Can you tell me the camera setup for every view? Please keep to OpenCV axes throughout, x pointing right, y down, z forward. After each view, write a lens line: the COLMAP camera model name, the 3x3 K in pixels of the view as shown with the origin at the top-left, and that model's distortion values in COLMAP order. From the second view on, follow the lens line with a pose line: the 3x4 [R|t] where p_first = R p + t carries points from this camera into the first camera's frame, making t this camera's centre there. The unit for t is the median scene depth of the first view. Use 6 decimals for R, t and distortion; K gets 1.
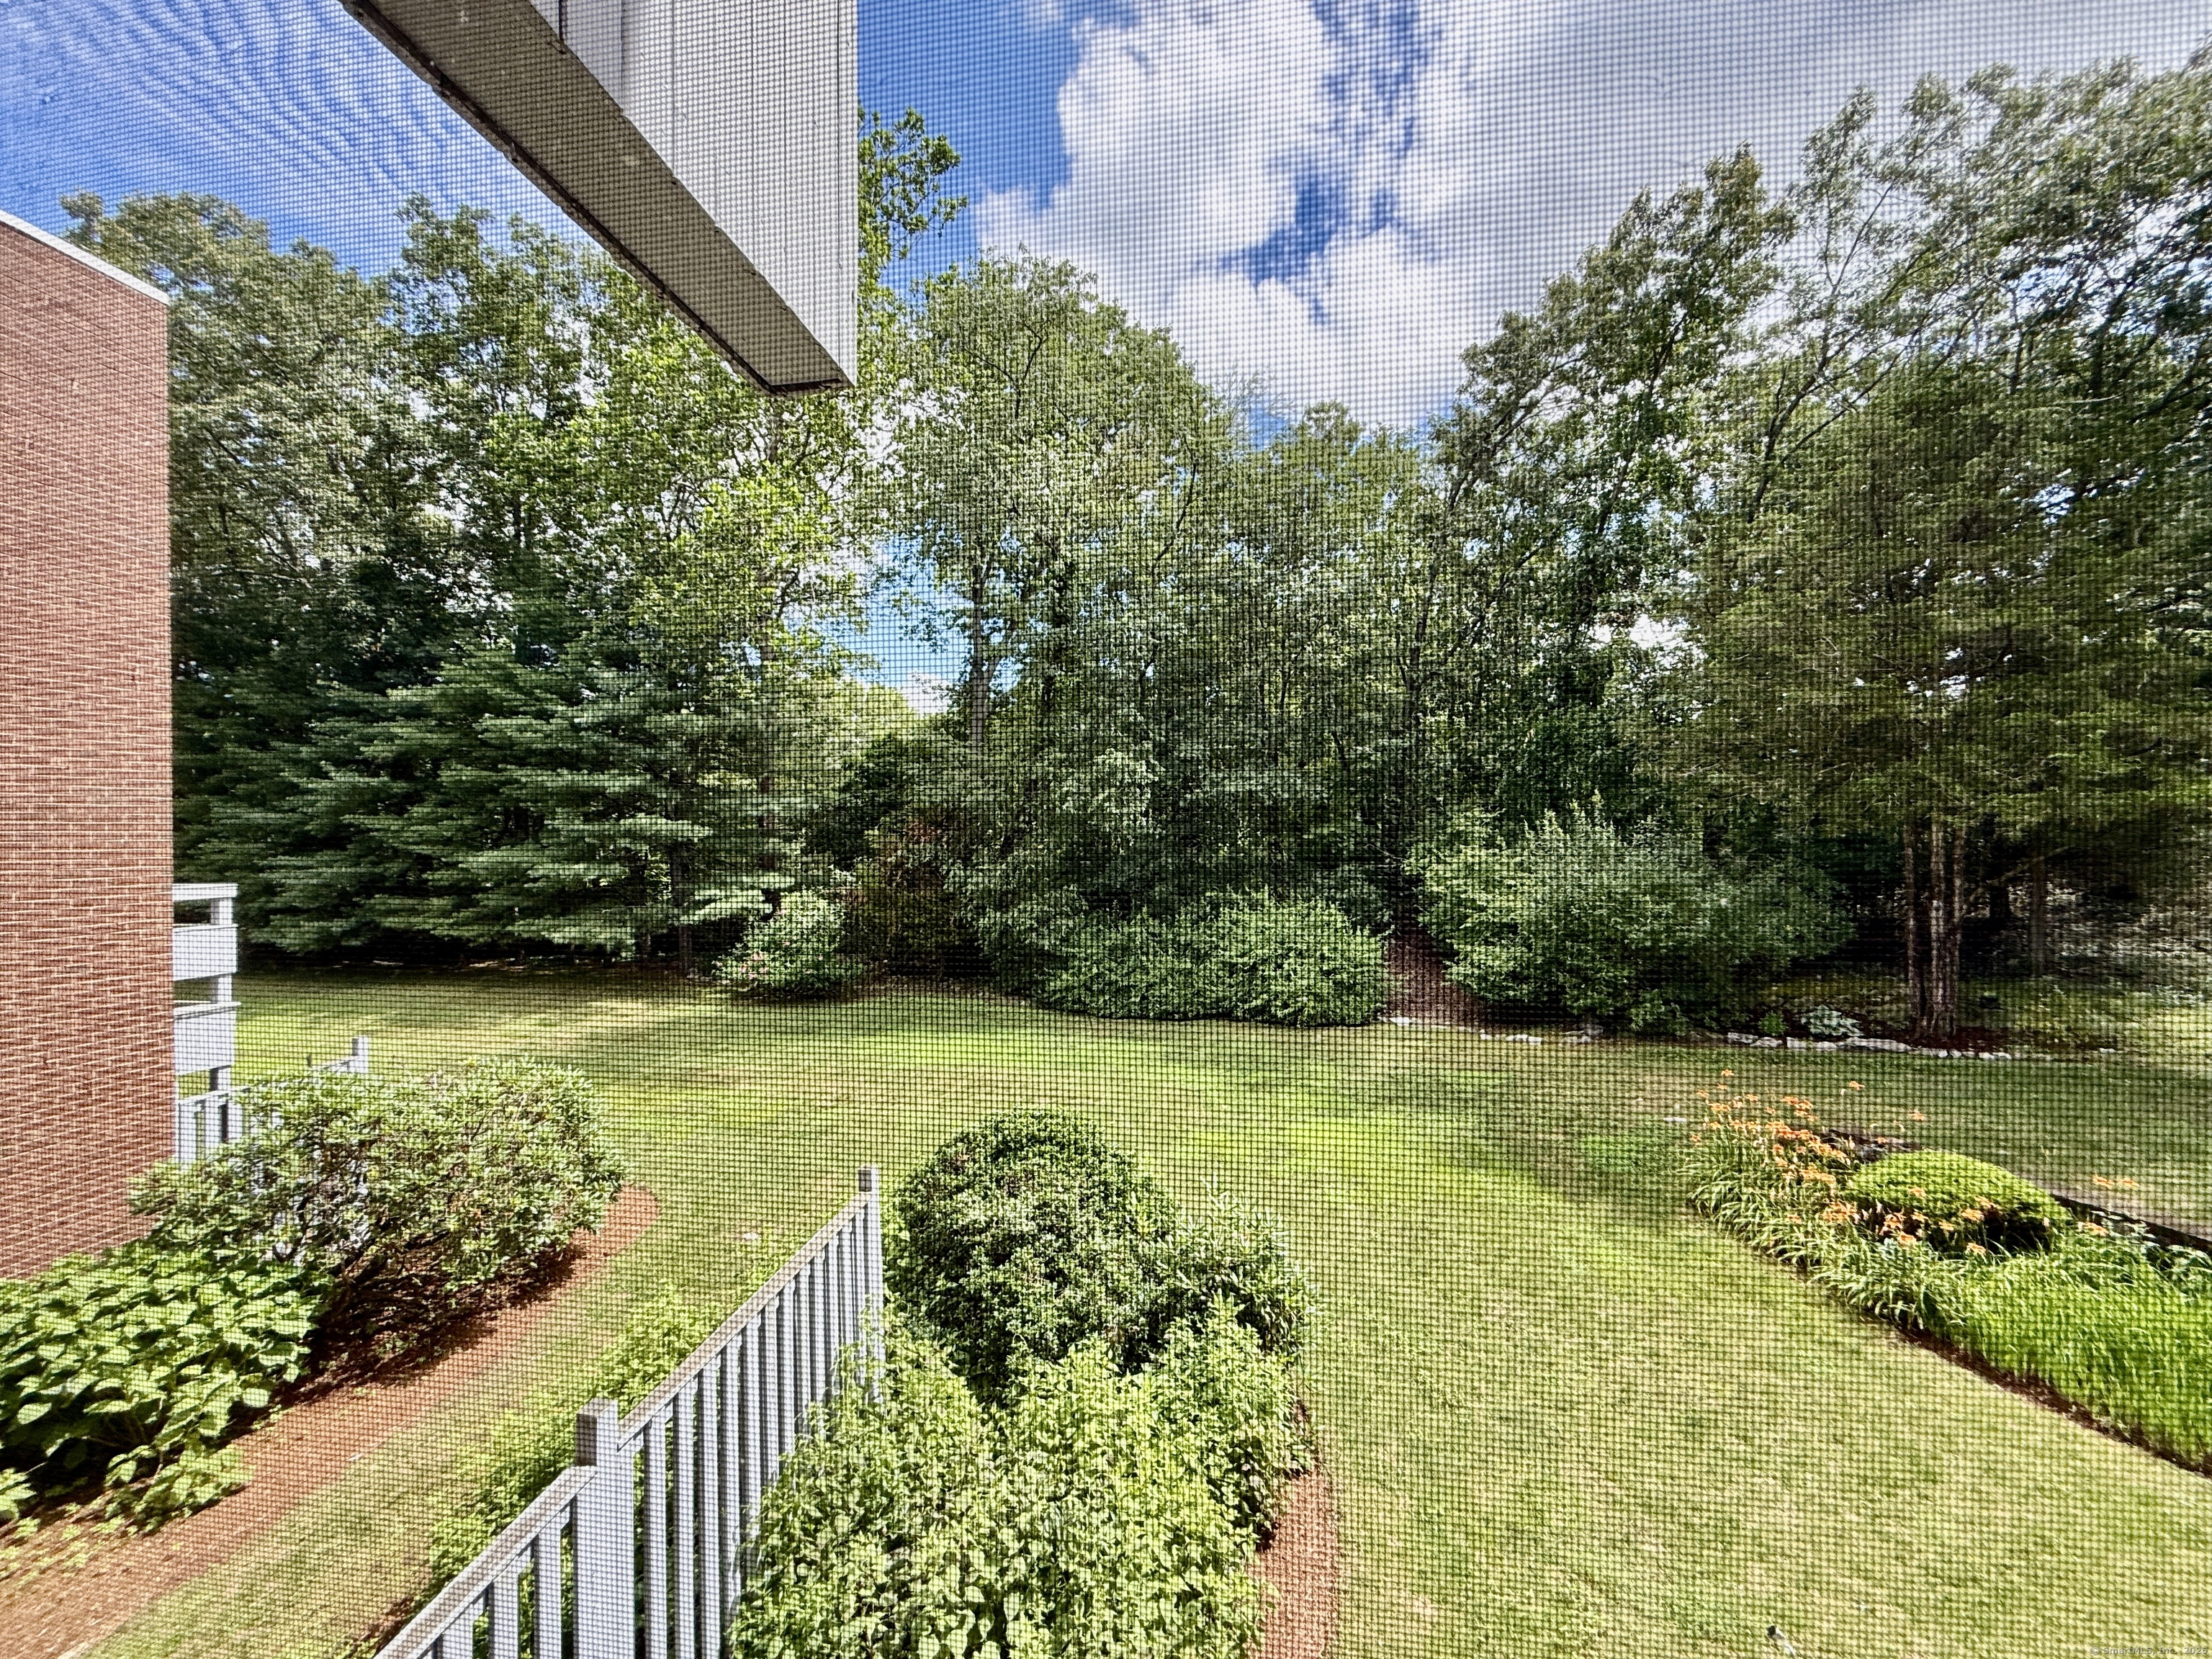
lens RADIAL K [[886.9, 0, 1104.6], [0, 886.9, 835.8], [0, 0, 1]] dist [-0.000824, -0.000499]
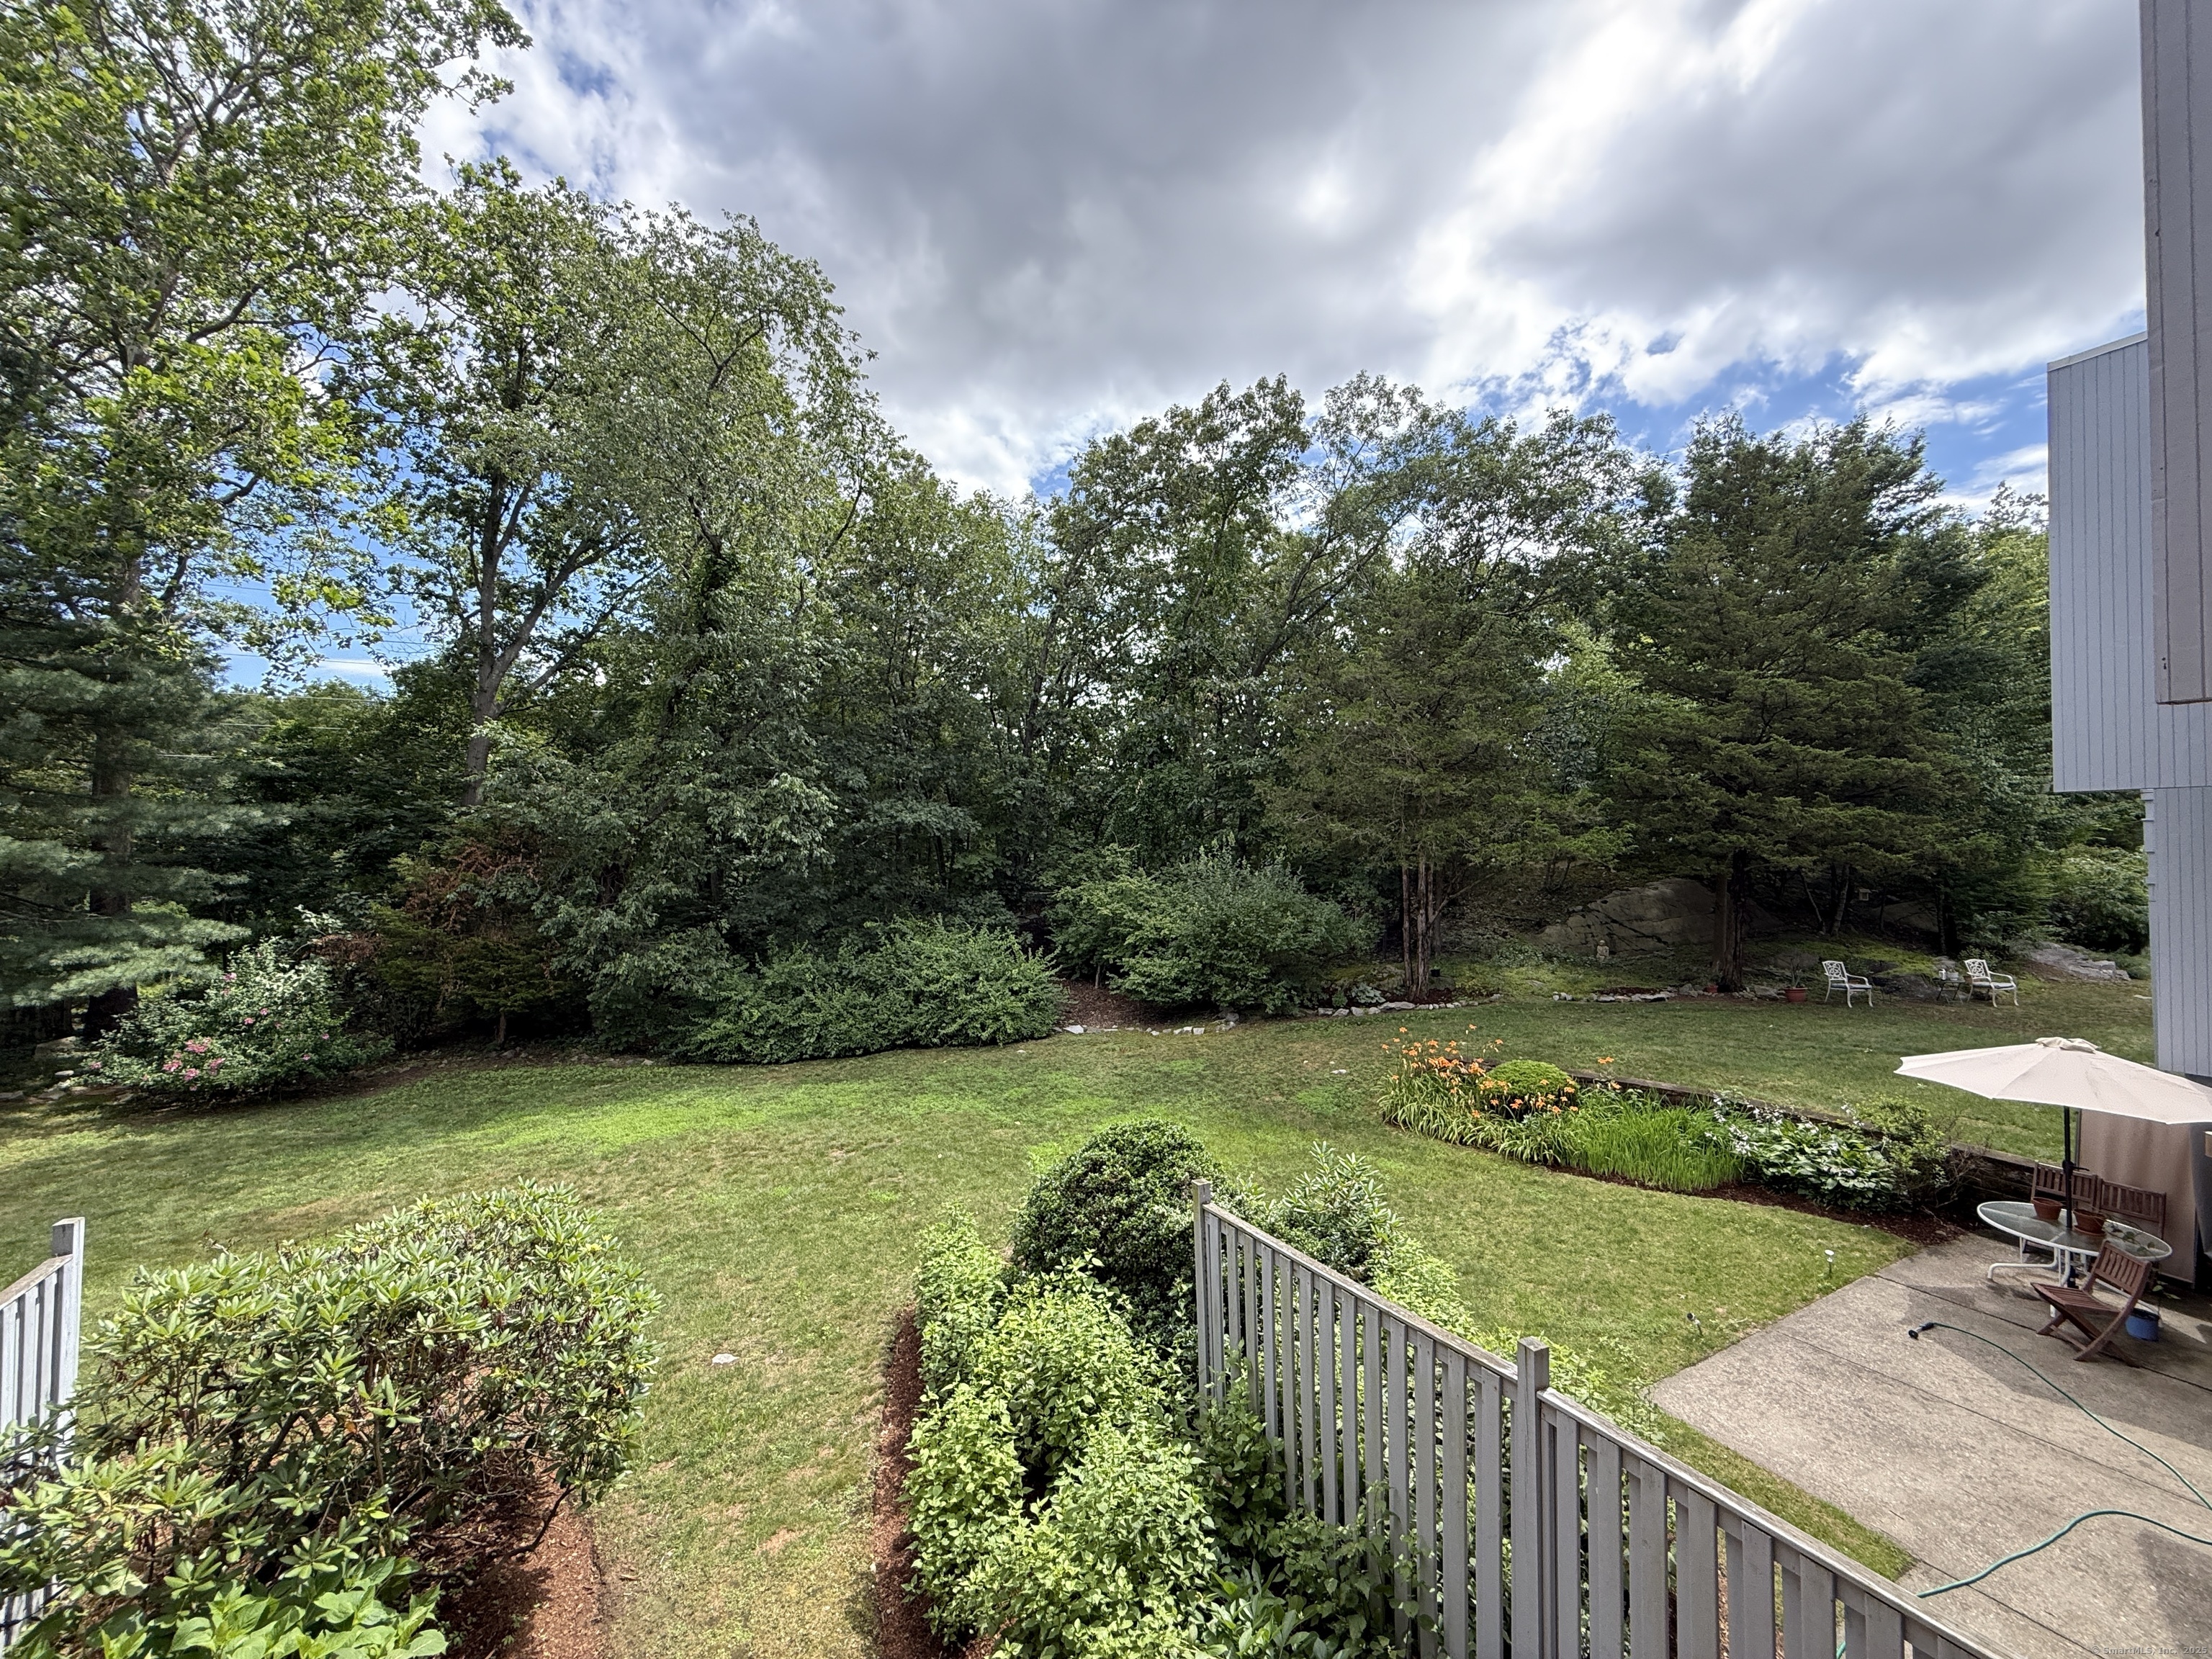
lens RADIAL K [[886.9, 0, 1105.9], [0, 886.9, 831.4], [0, 0, 1]] dist [-0.000824, -0.000499]
pose [[0.799855, 0.023494, 0.599733, -0.305958], [-0.002879, 0.999372, -0.035309, -0.004820], [-0.600186, 0.026515, 0.799421, 0.057335]]
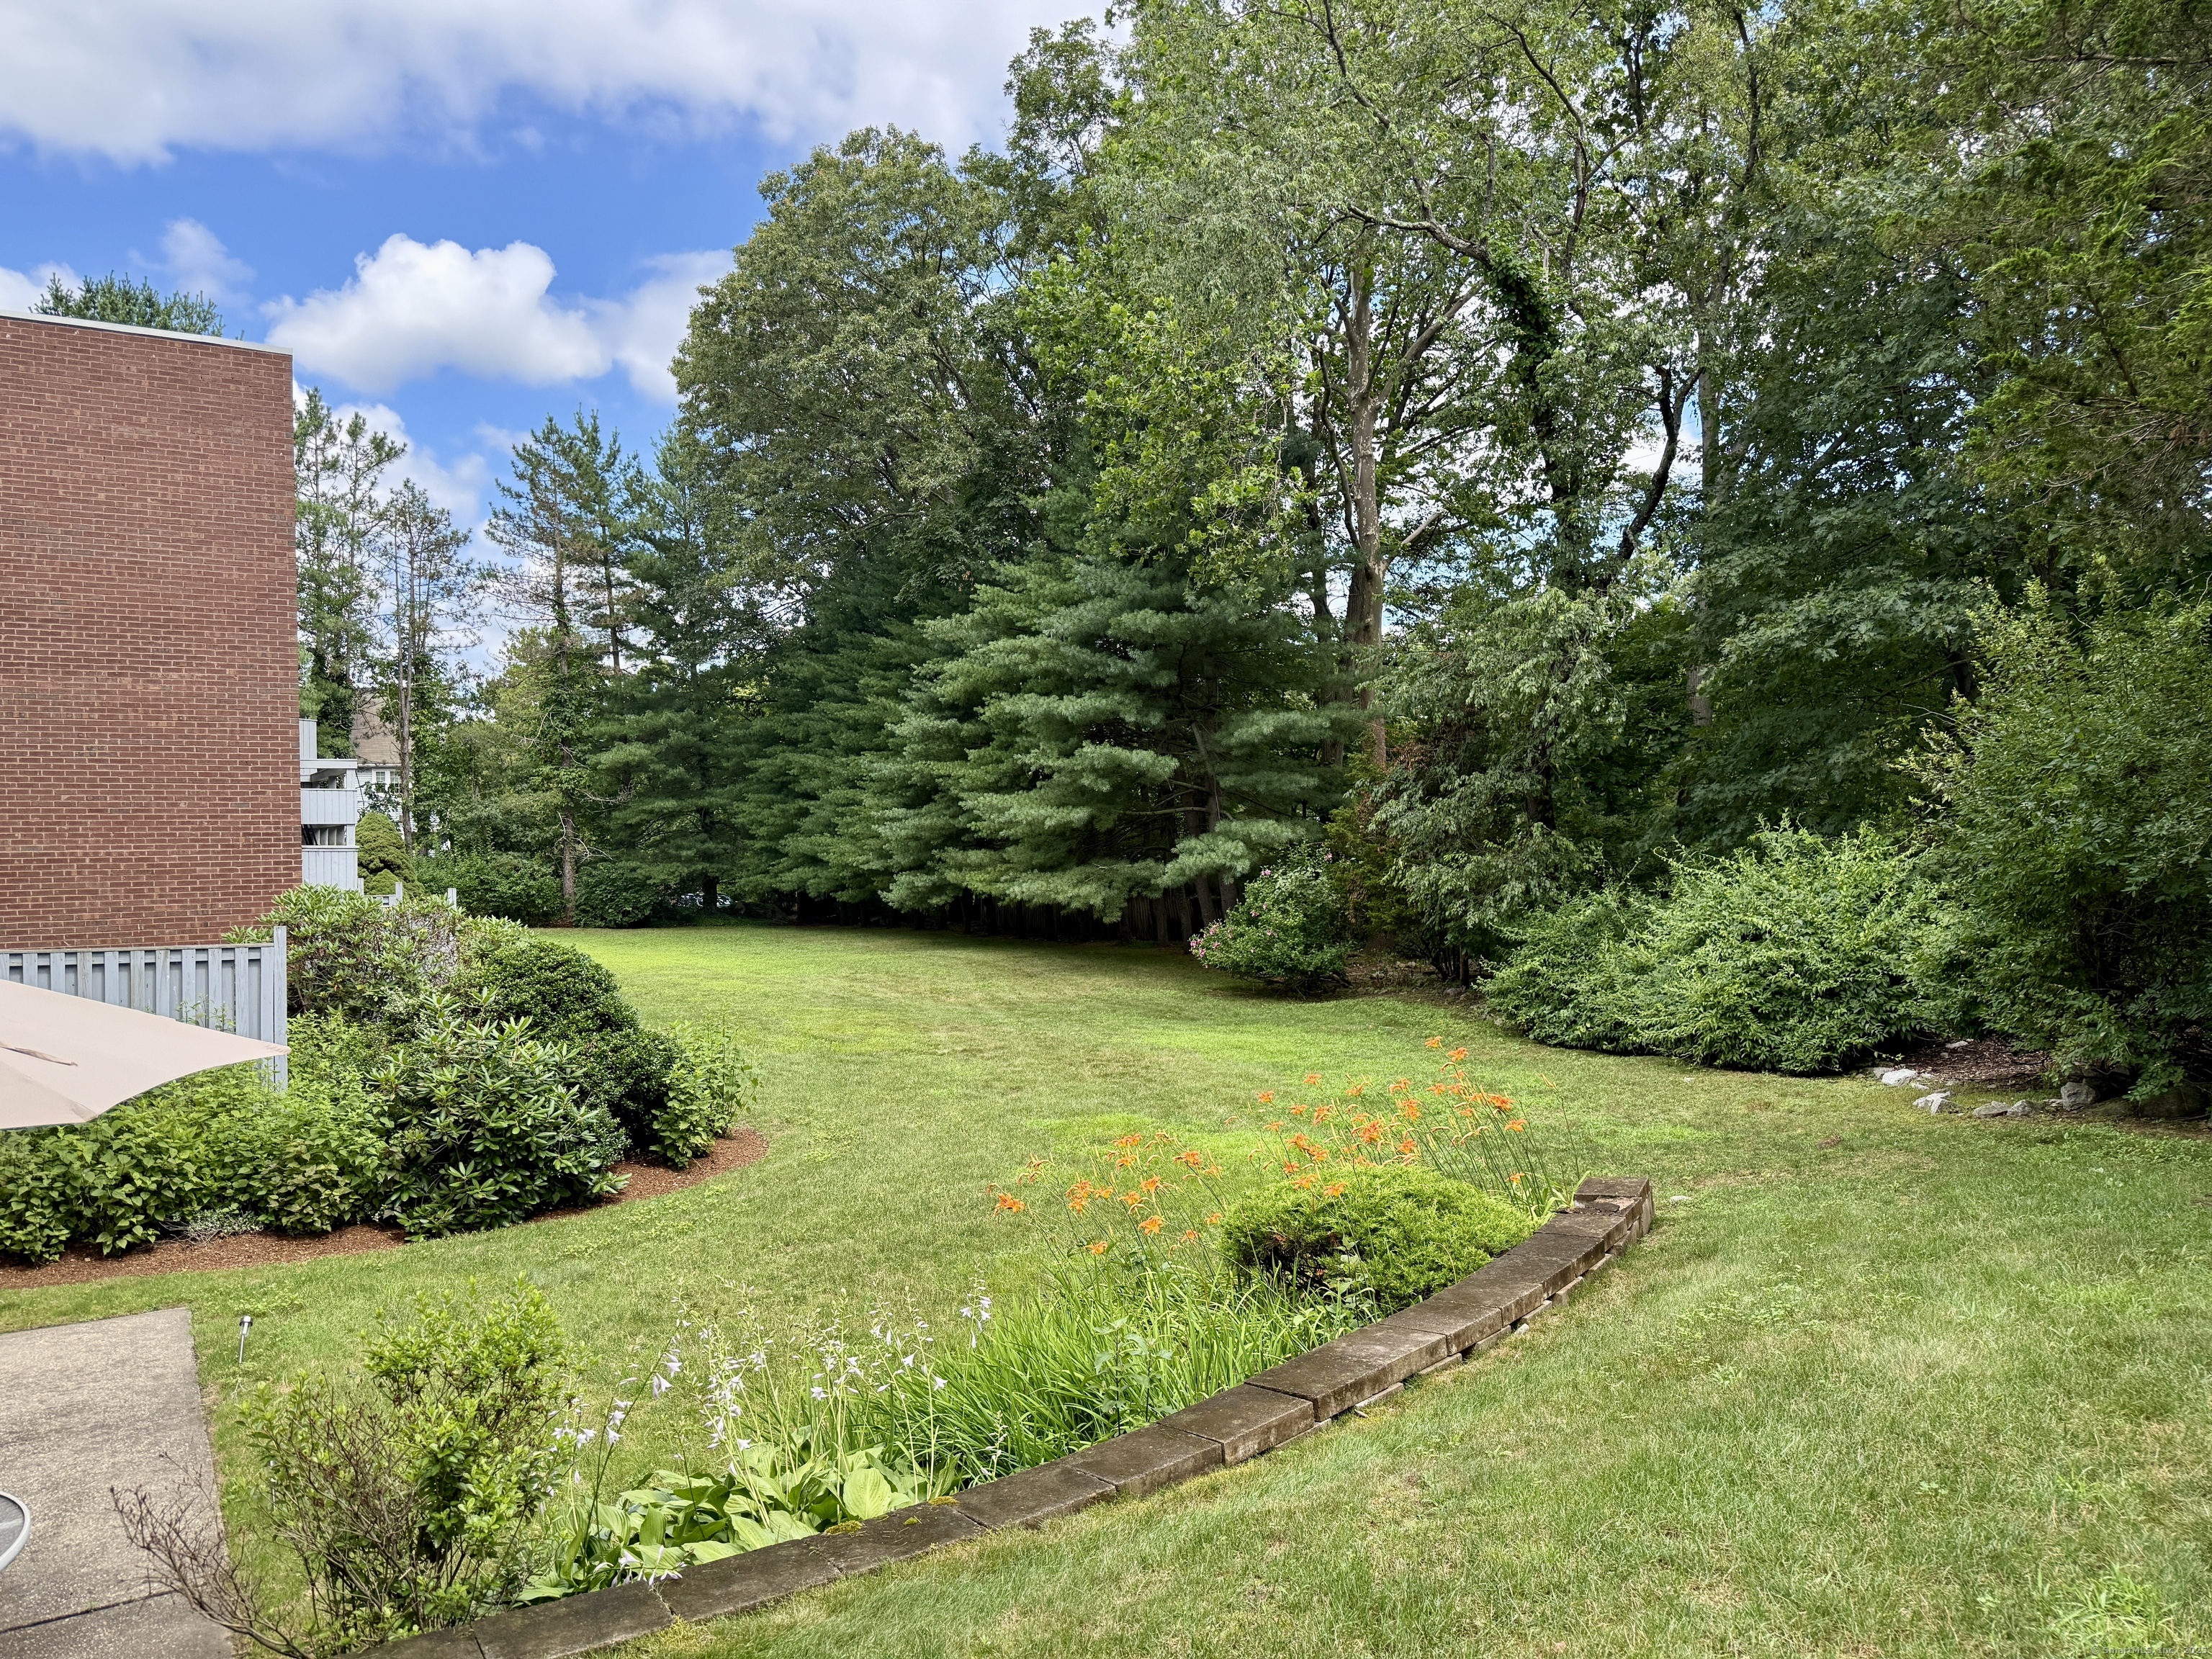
lens RADIAL K [[1522.2, 0, 1106.1], [0, 1522.2, 833.0], [0, 0, 1]] dist [0.021853, -0.045023]
pose [[0.649565, -0.005215, -0.760288, 0.639216], [0.006734, 0.999977, -0.001105, 0.071044], [0.760276, -0.004402, 0.649585, 0.135836]]
